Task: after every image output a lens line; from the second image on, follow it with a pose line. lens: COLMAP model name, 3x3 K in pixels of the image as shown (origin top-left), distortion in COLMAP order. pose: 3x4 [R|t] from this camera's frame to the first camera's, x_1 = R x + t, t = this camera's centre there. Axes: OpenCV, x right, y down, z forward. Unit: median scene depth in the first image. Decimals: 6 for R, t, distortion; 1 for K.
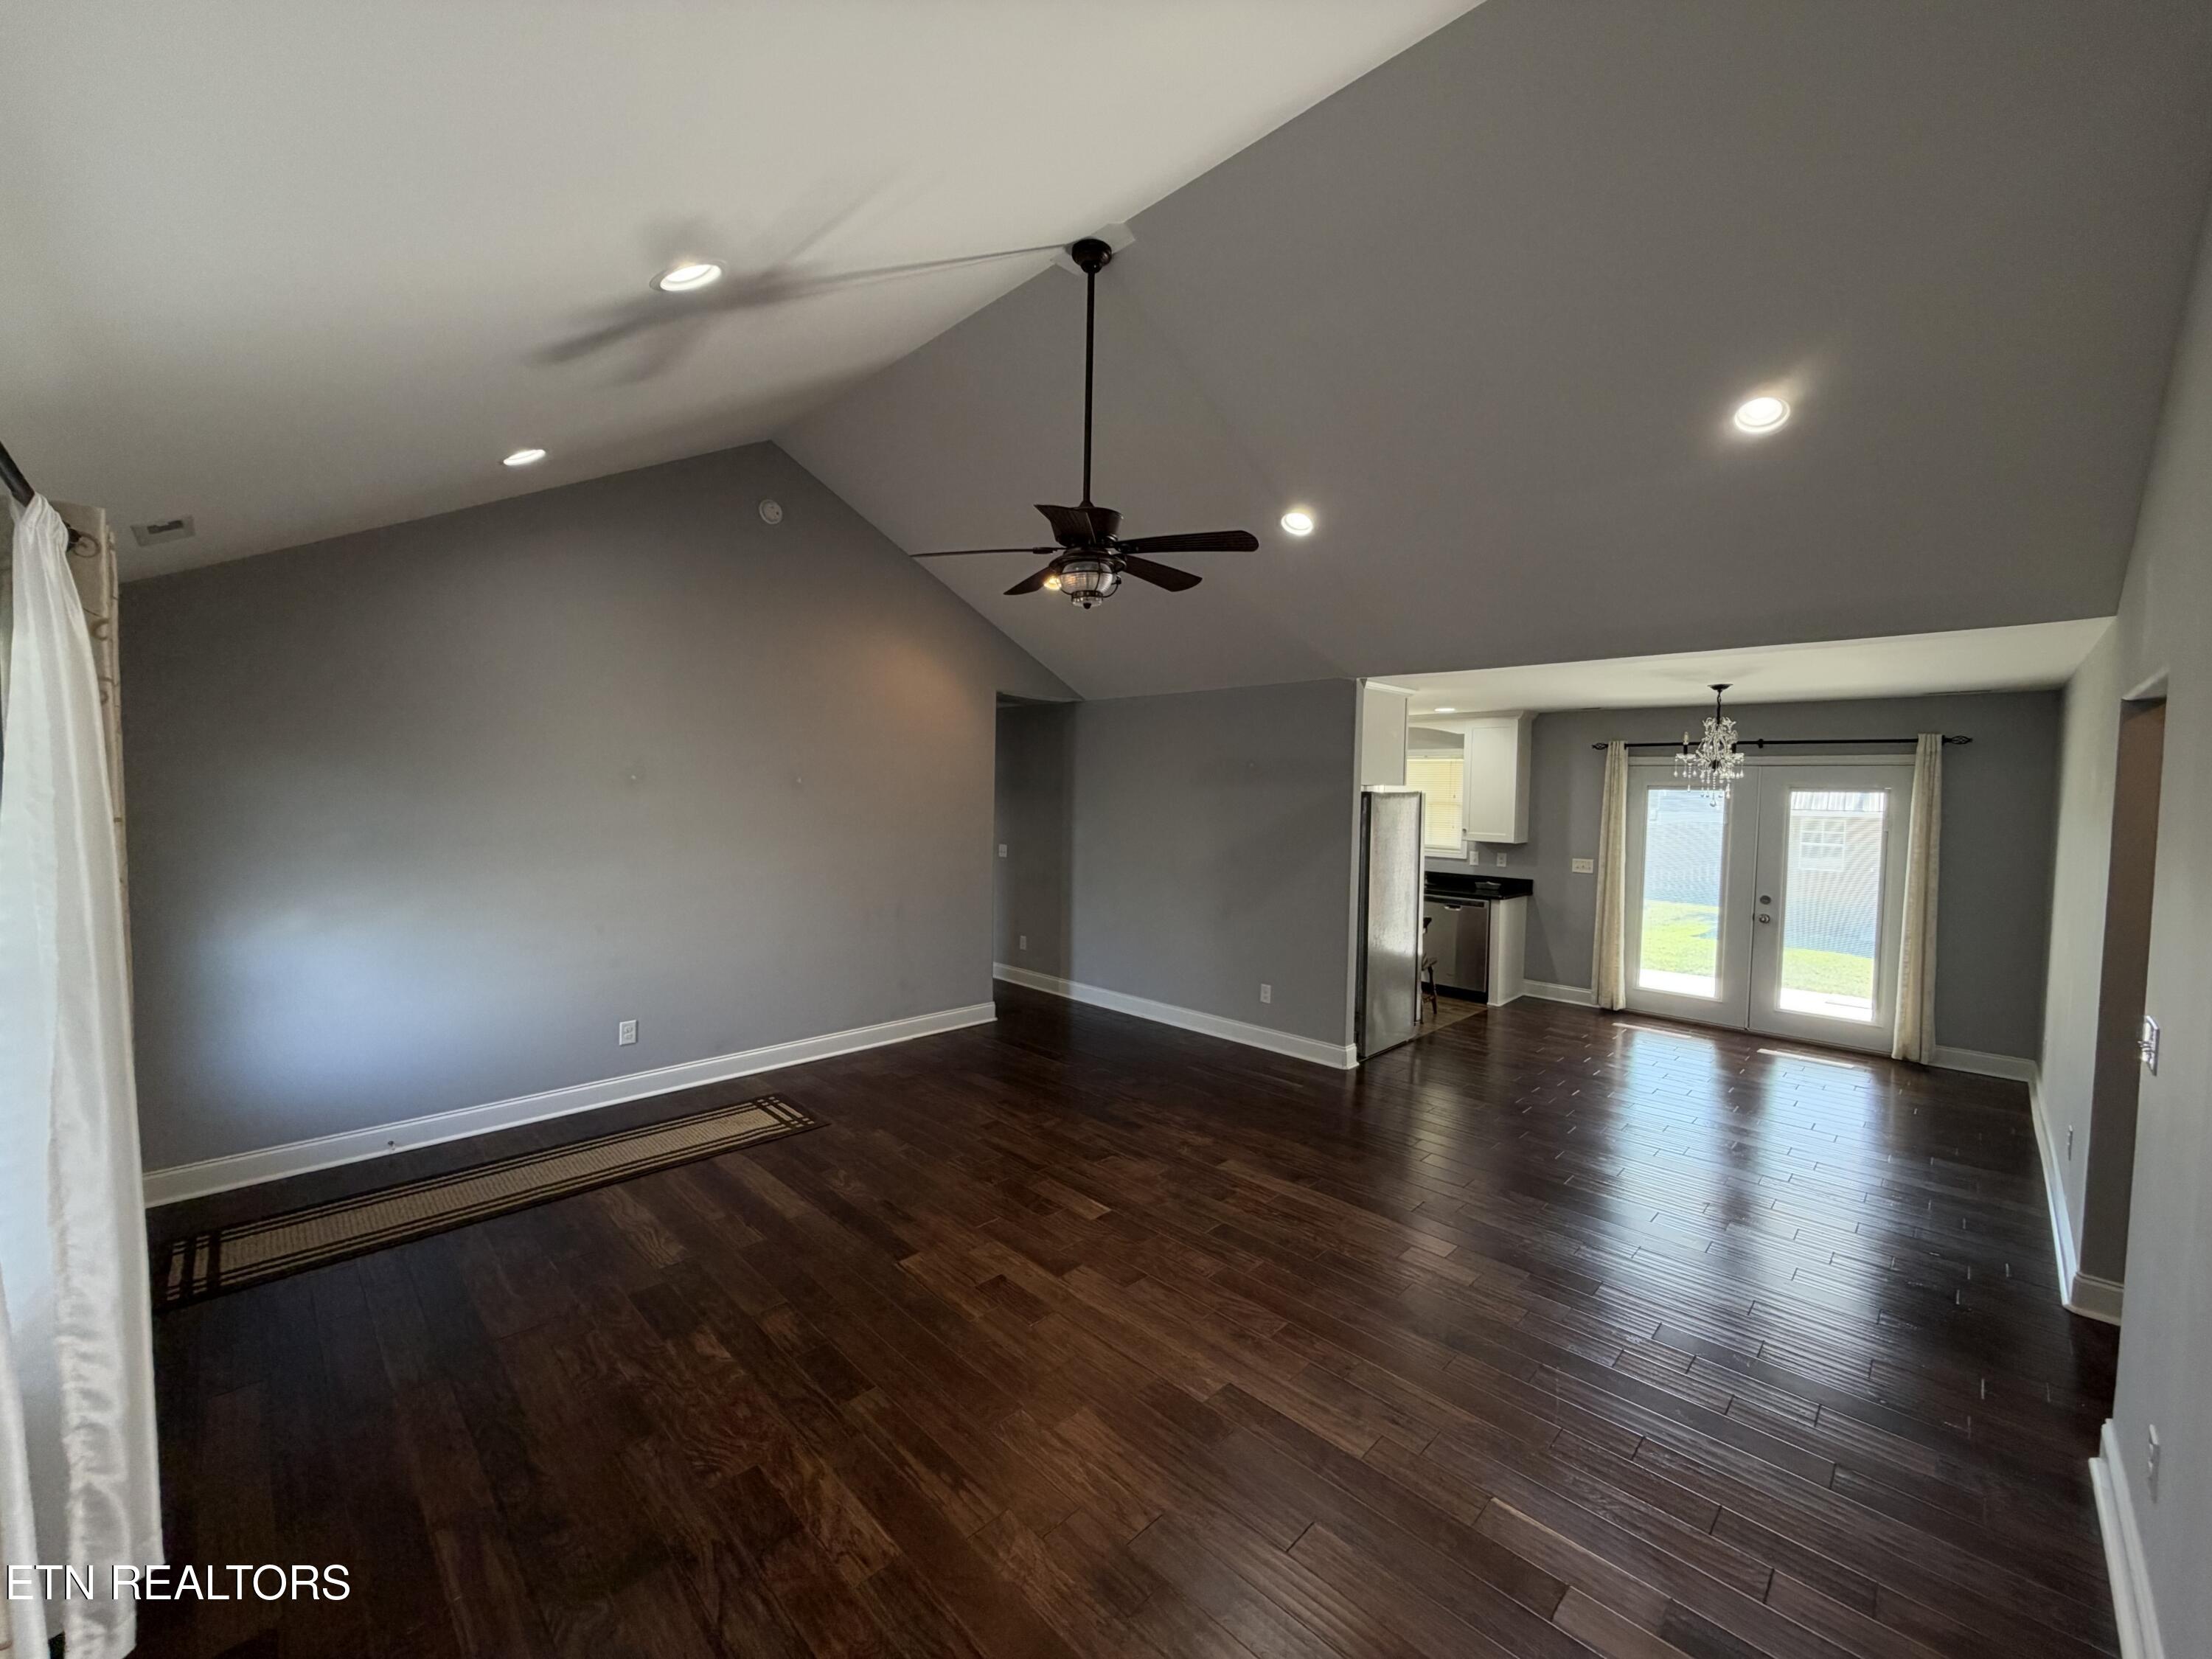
lens RADIAL K [[880.7, 0, 1097.4], [0, 880.7, 838.2], [0, 0, 1]] dist [-0.000719, 0.000248]
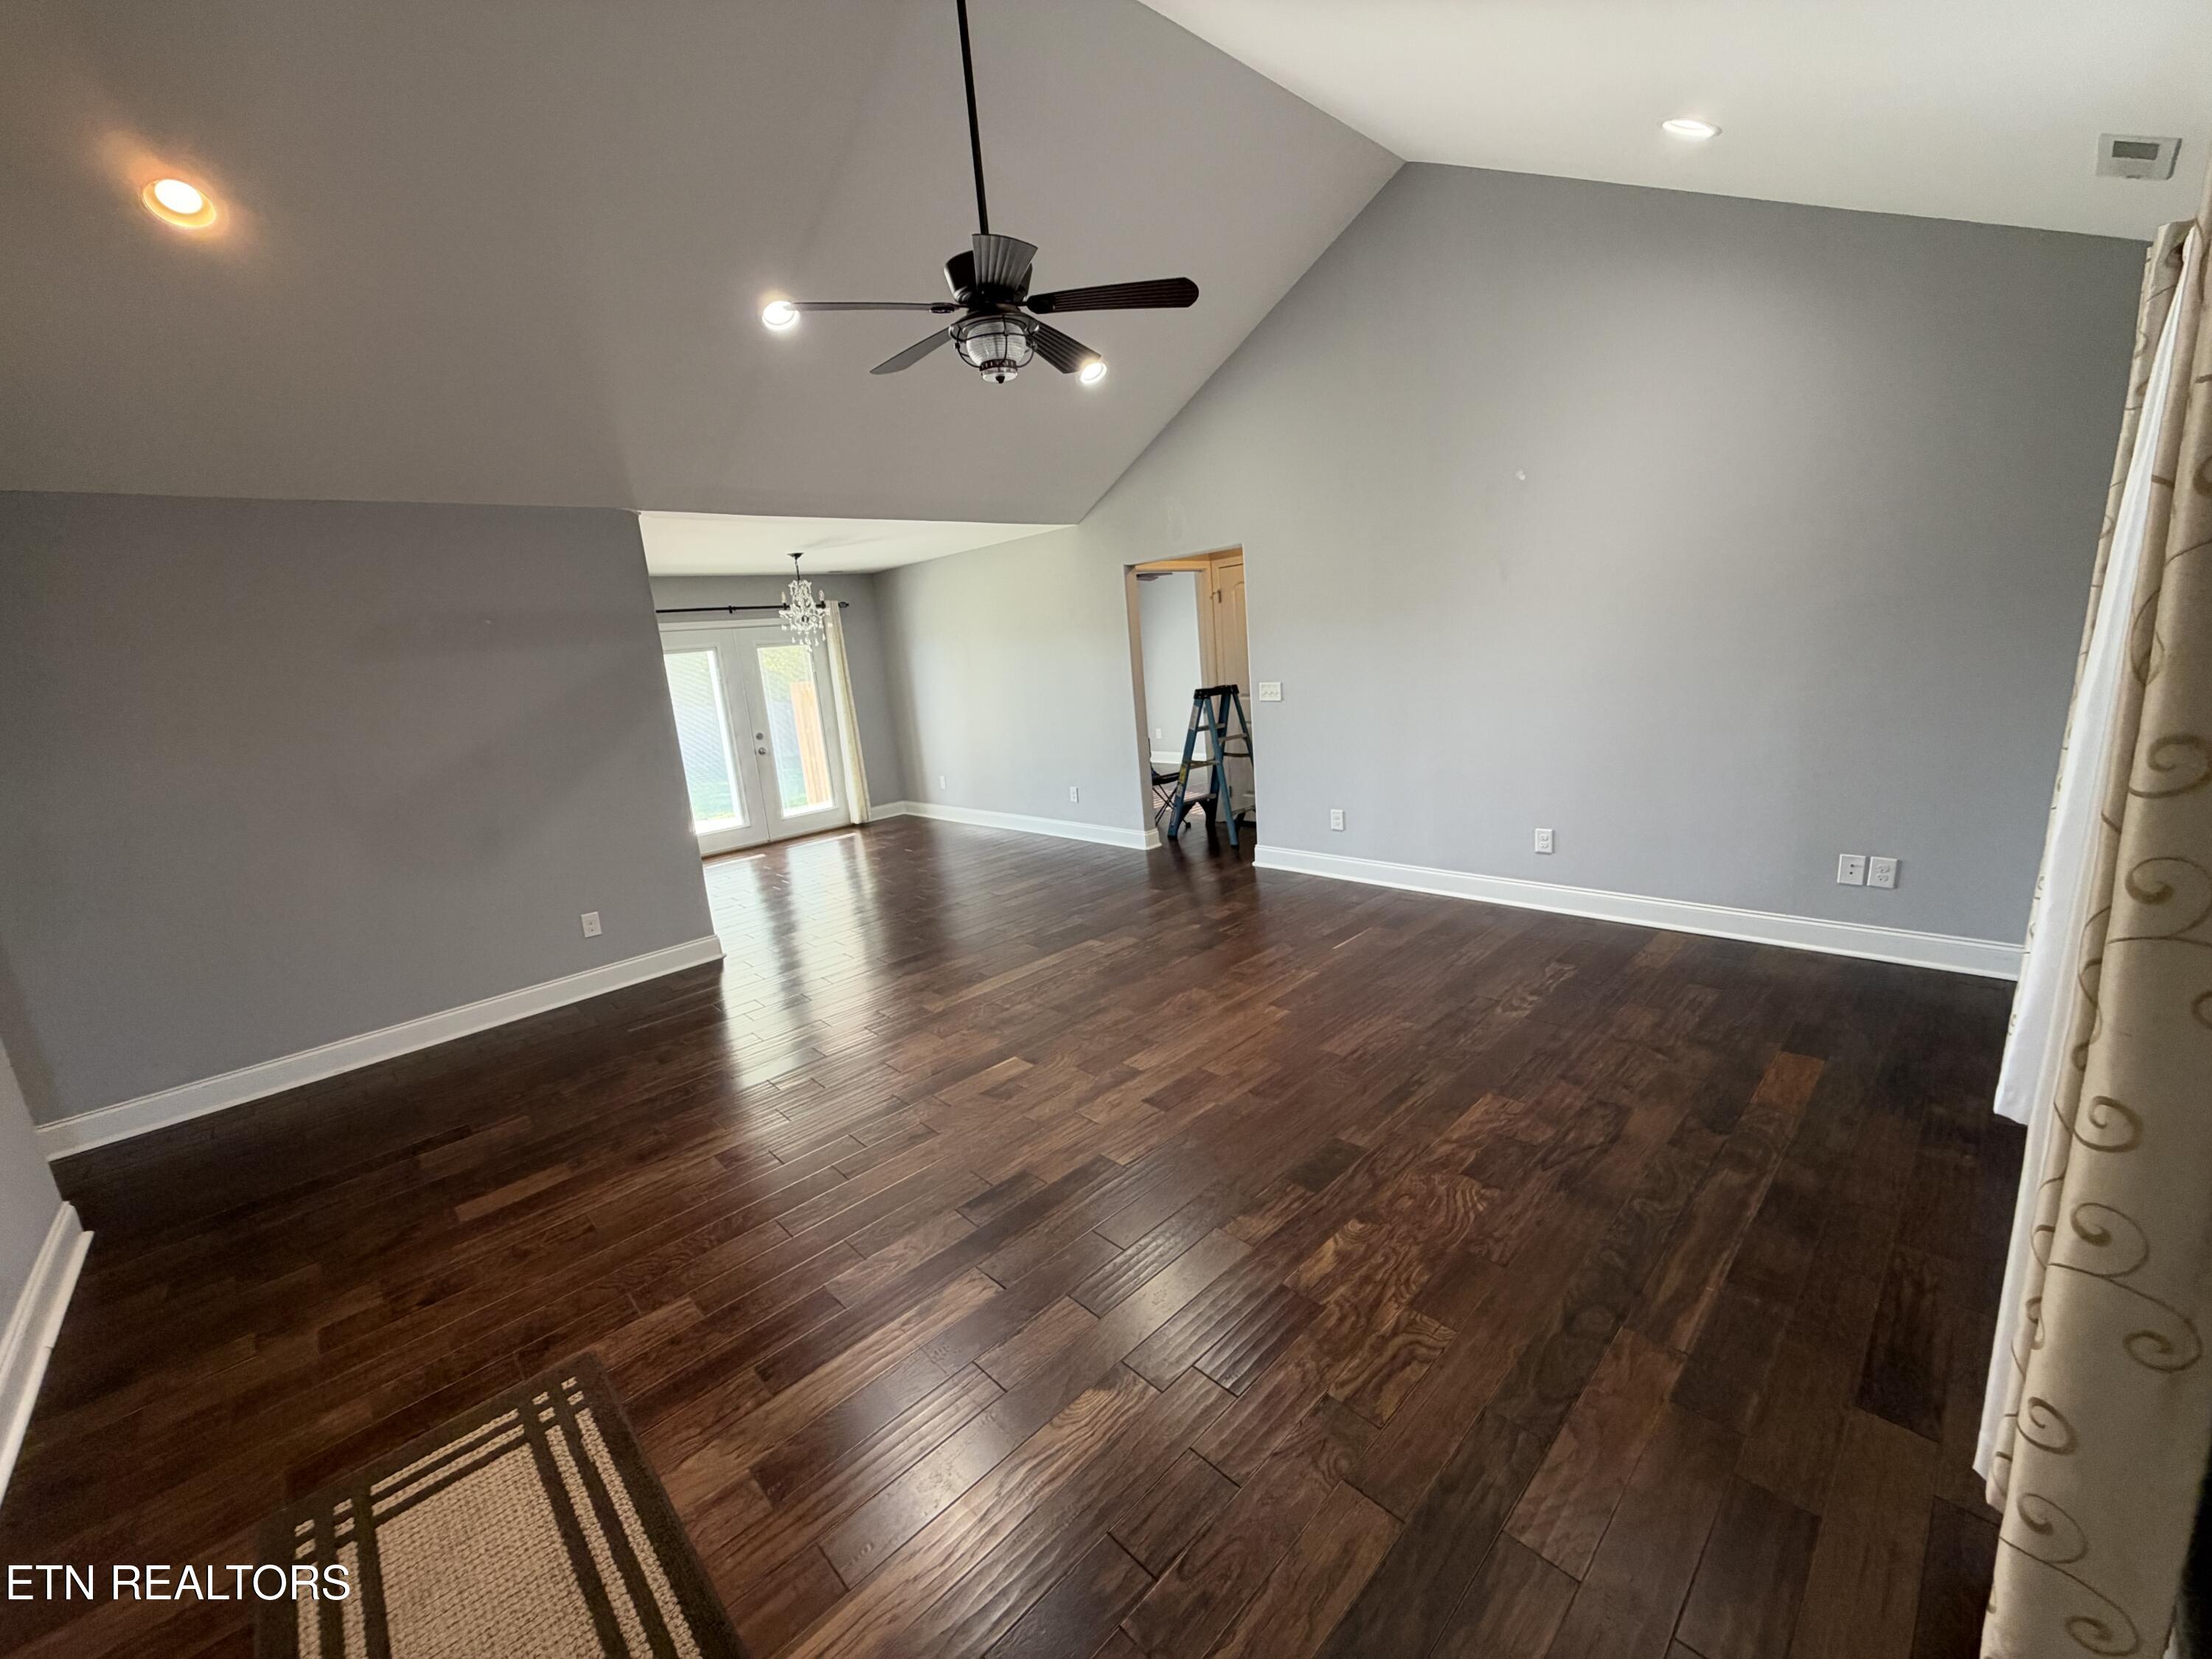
lens RADIAL K [[880.7, 0, 1095.4], [0, 880.7, 825.6], [0, 0, 1]] dist [-0.000719, 0.000248]
pose [[0.027904, -0.223333, 0.974343, -0.701843], [0.150643, 0.964530, 0.216770, -0.011399], [-0.988194, 0.140729, 0.060557, 0.672268]]
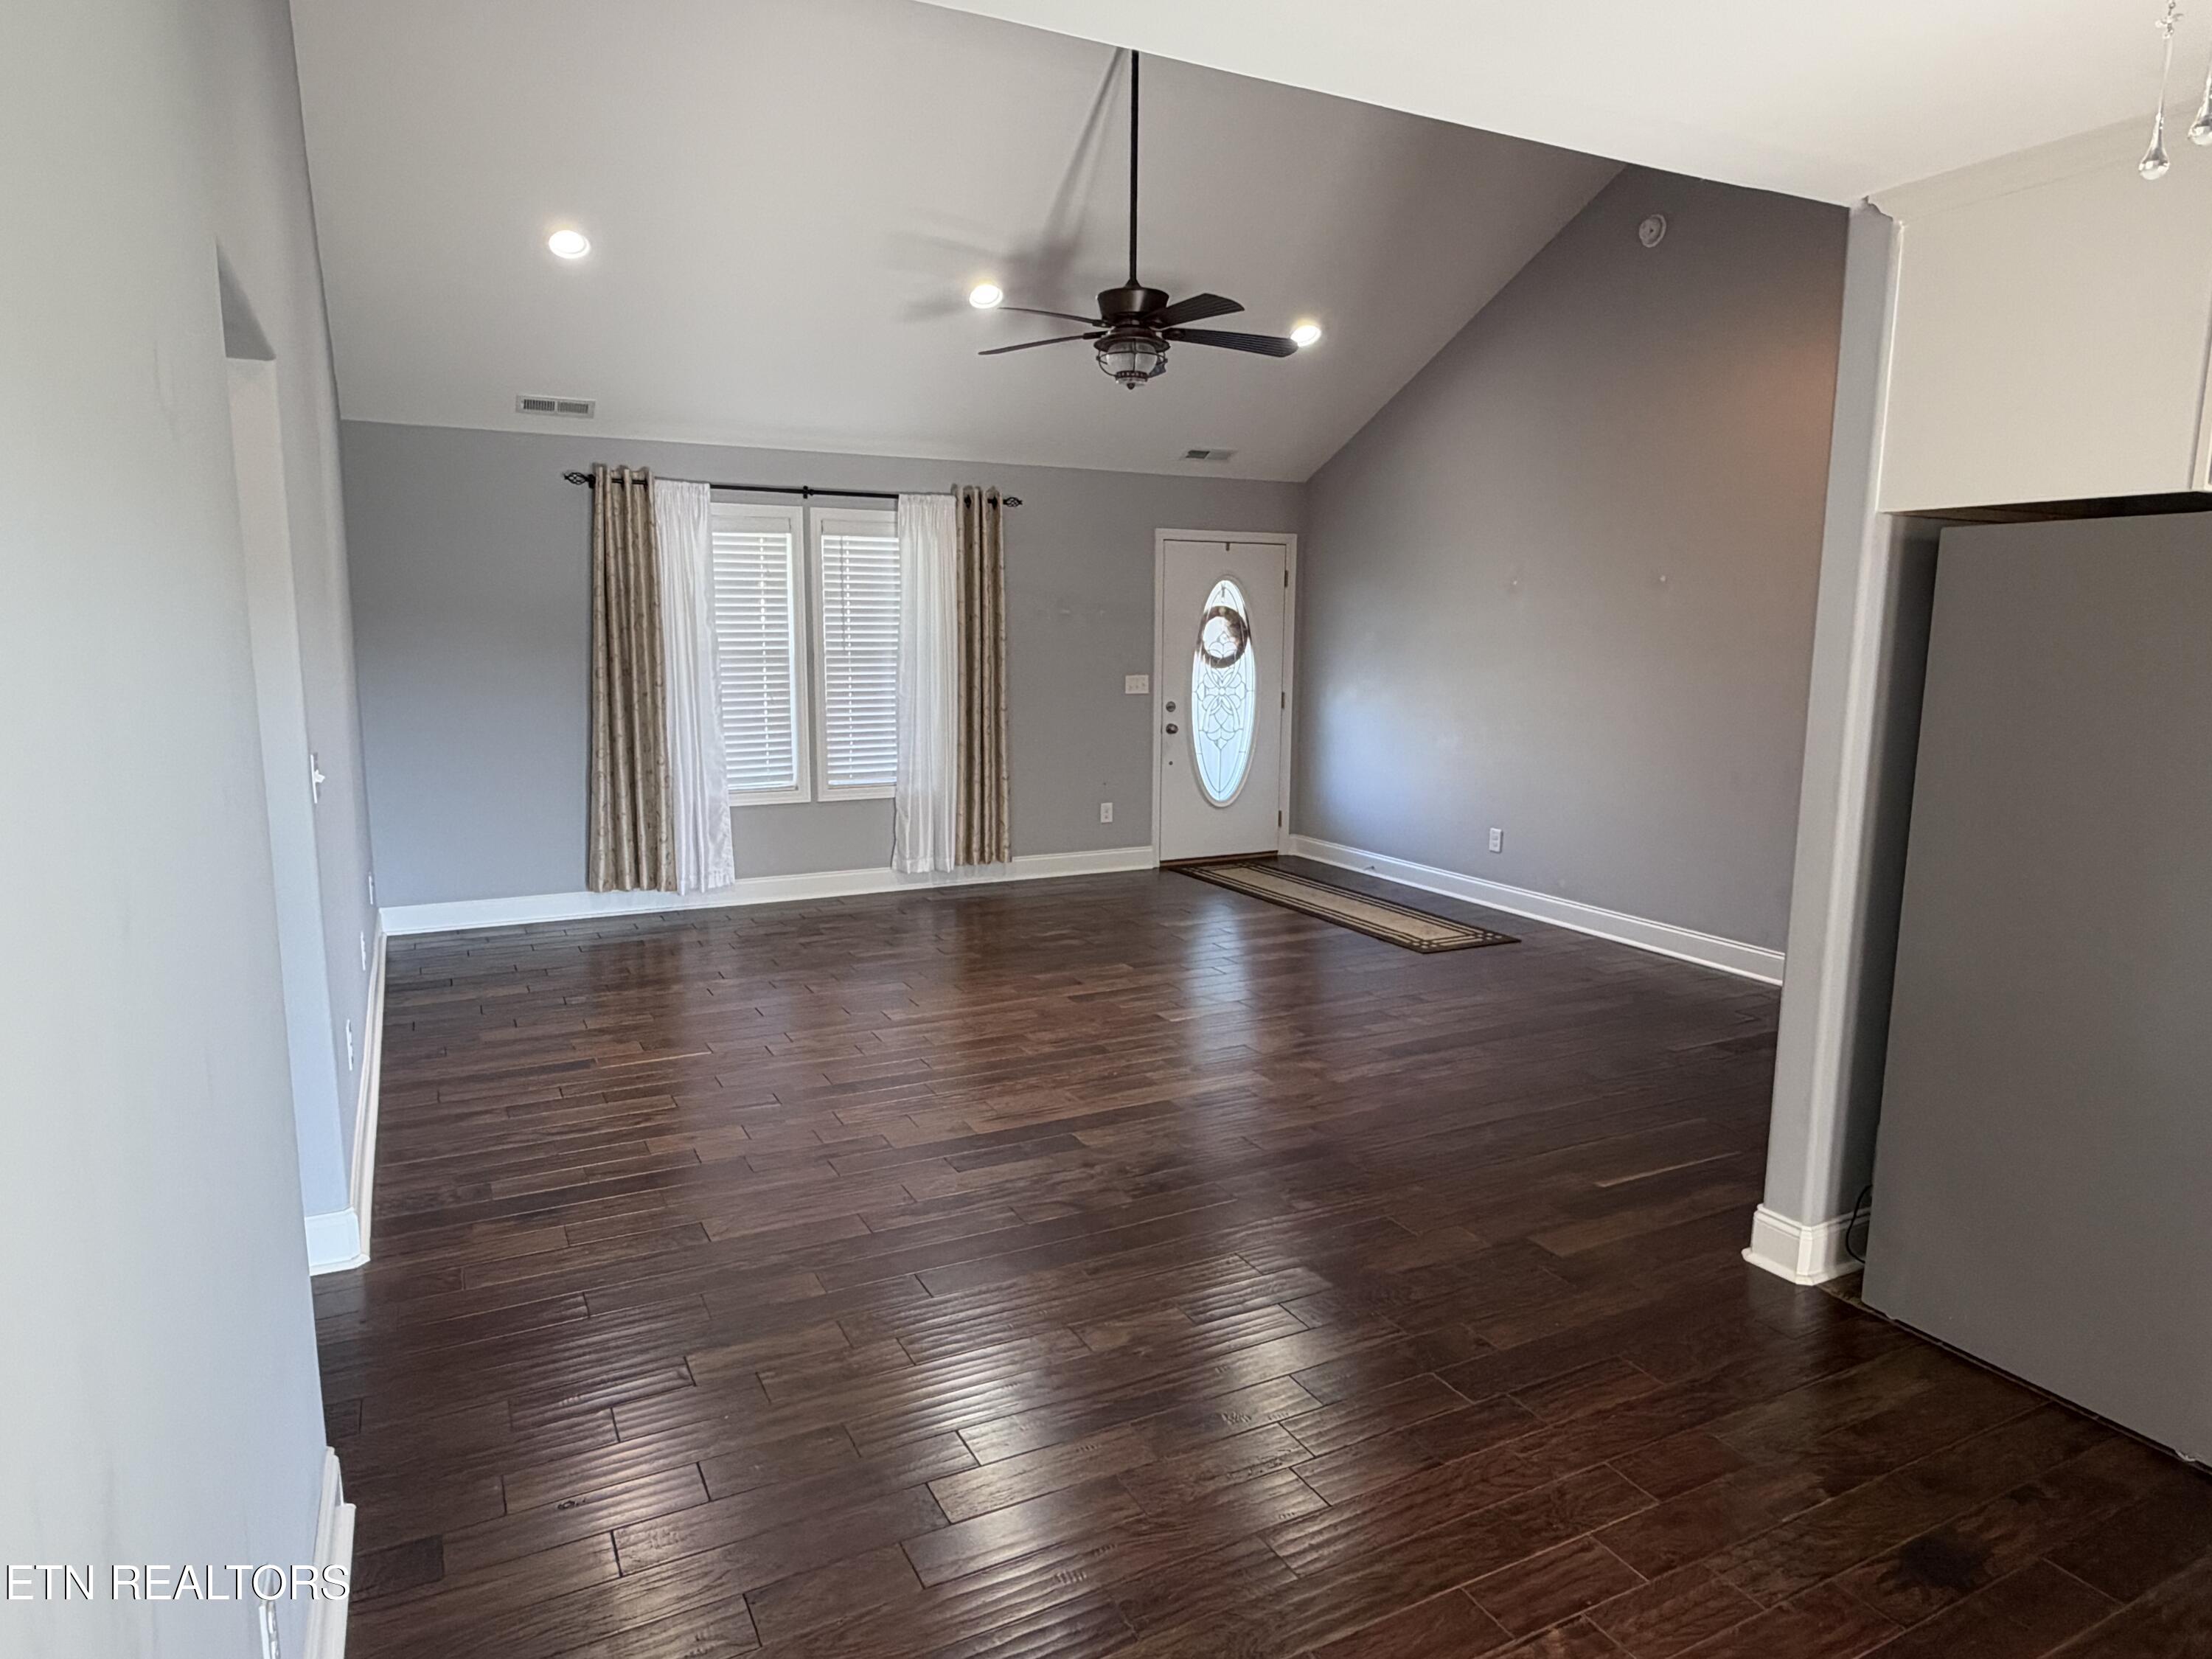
lens RADIAL K [[1350.1, 0, 1106.0], [0, 1350.1, 830.5], [0, 0, 1]] dist [0.009450, -0.000921]
pose [[-0.305125, 0.138707, -0.942157, 1.159473], [-0.052014, 0.985432, 0.161923, -0.017914], [0.950891, 0.098412, -0.293465, 1.107706]]
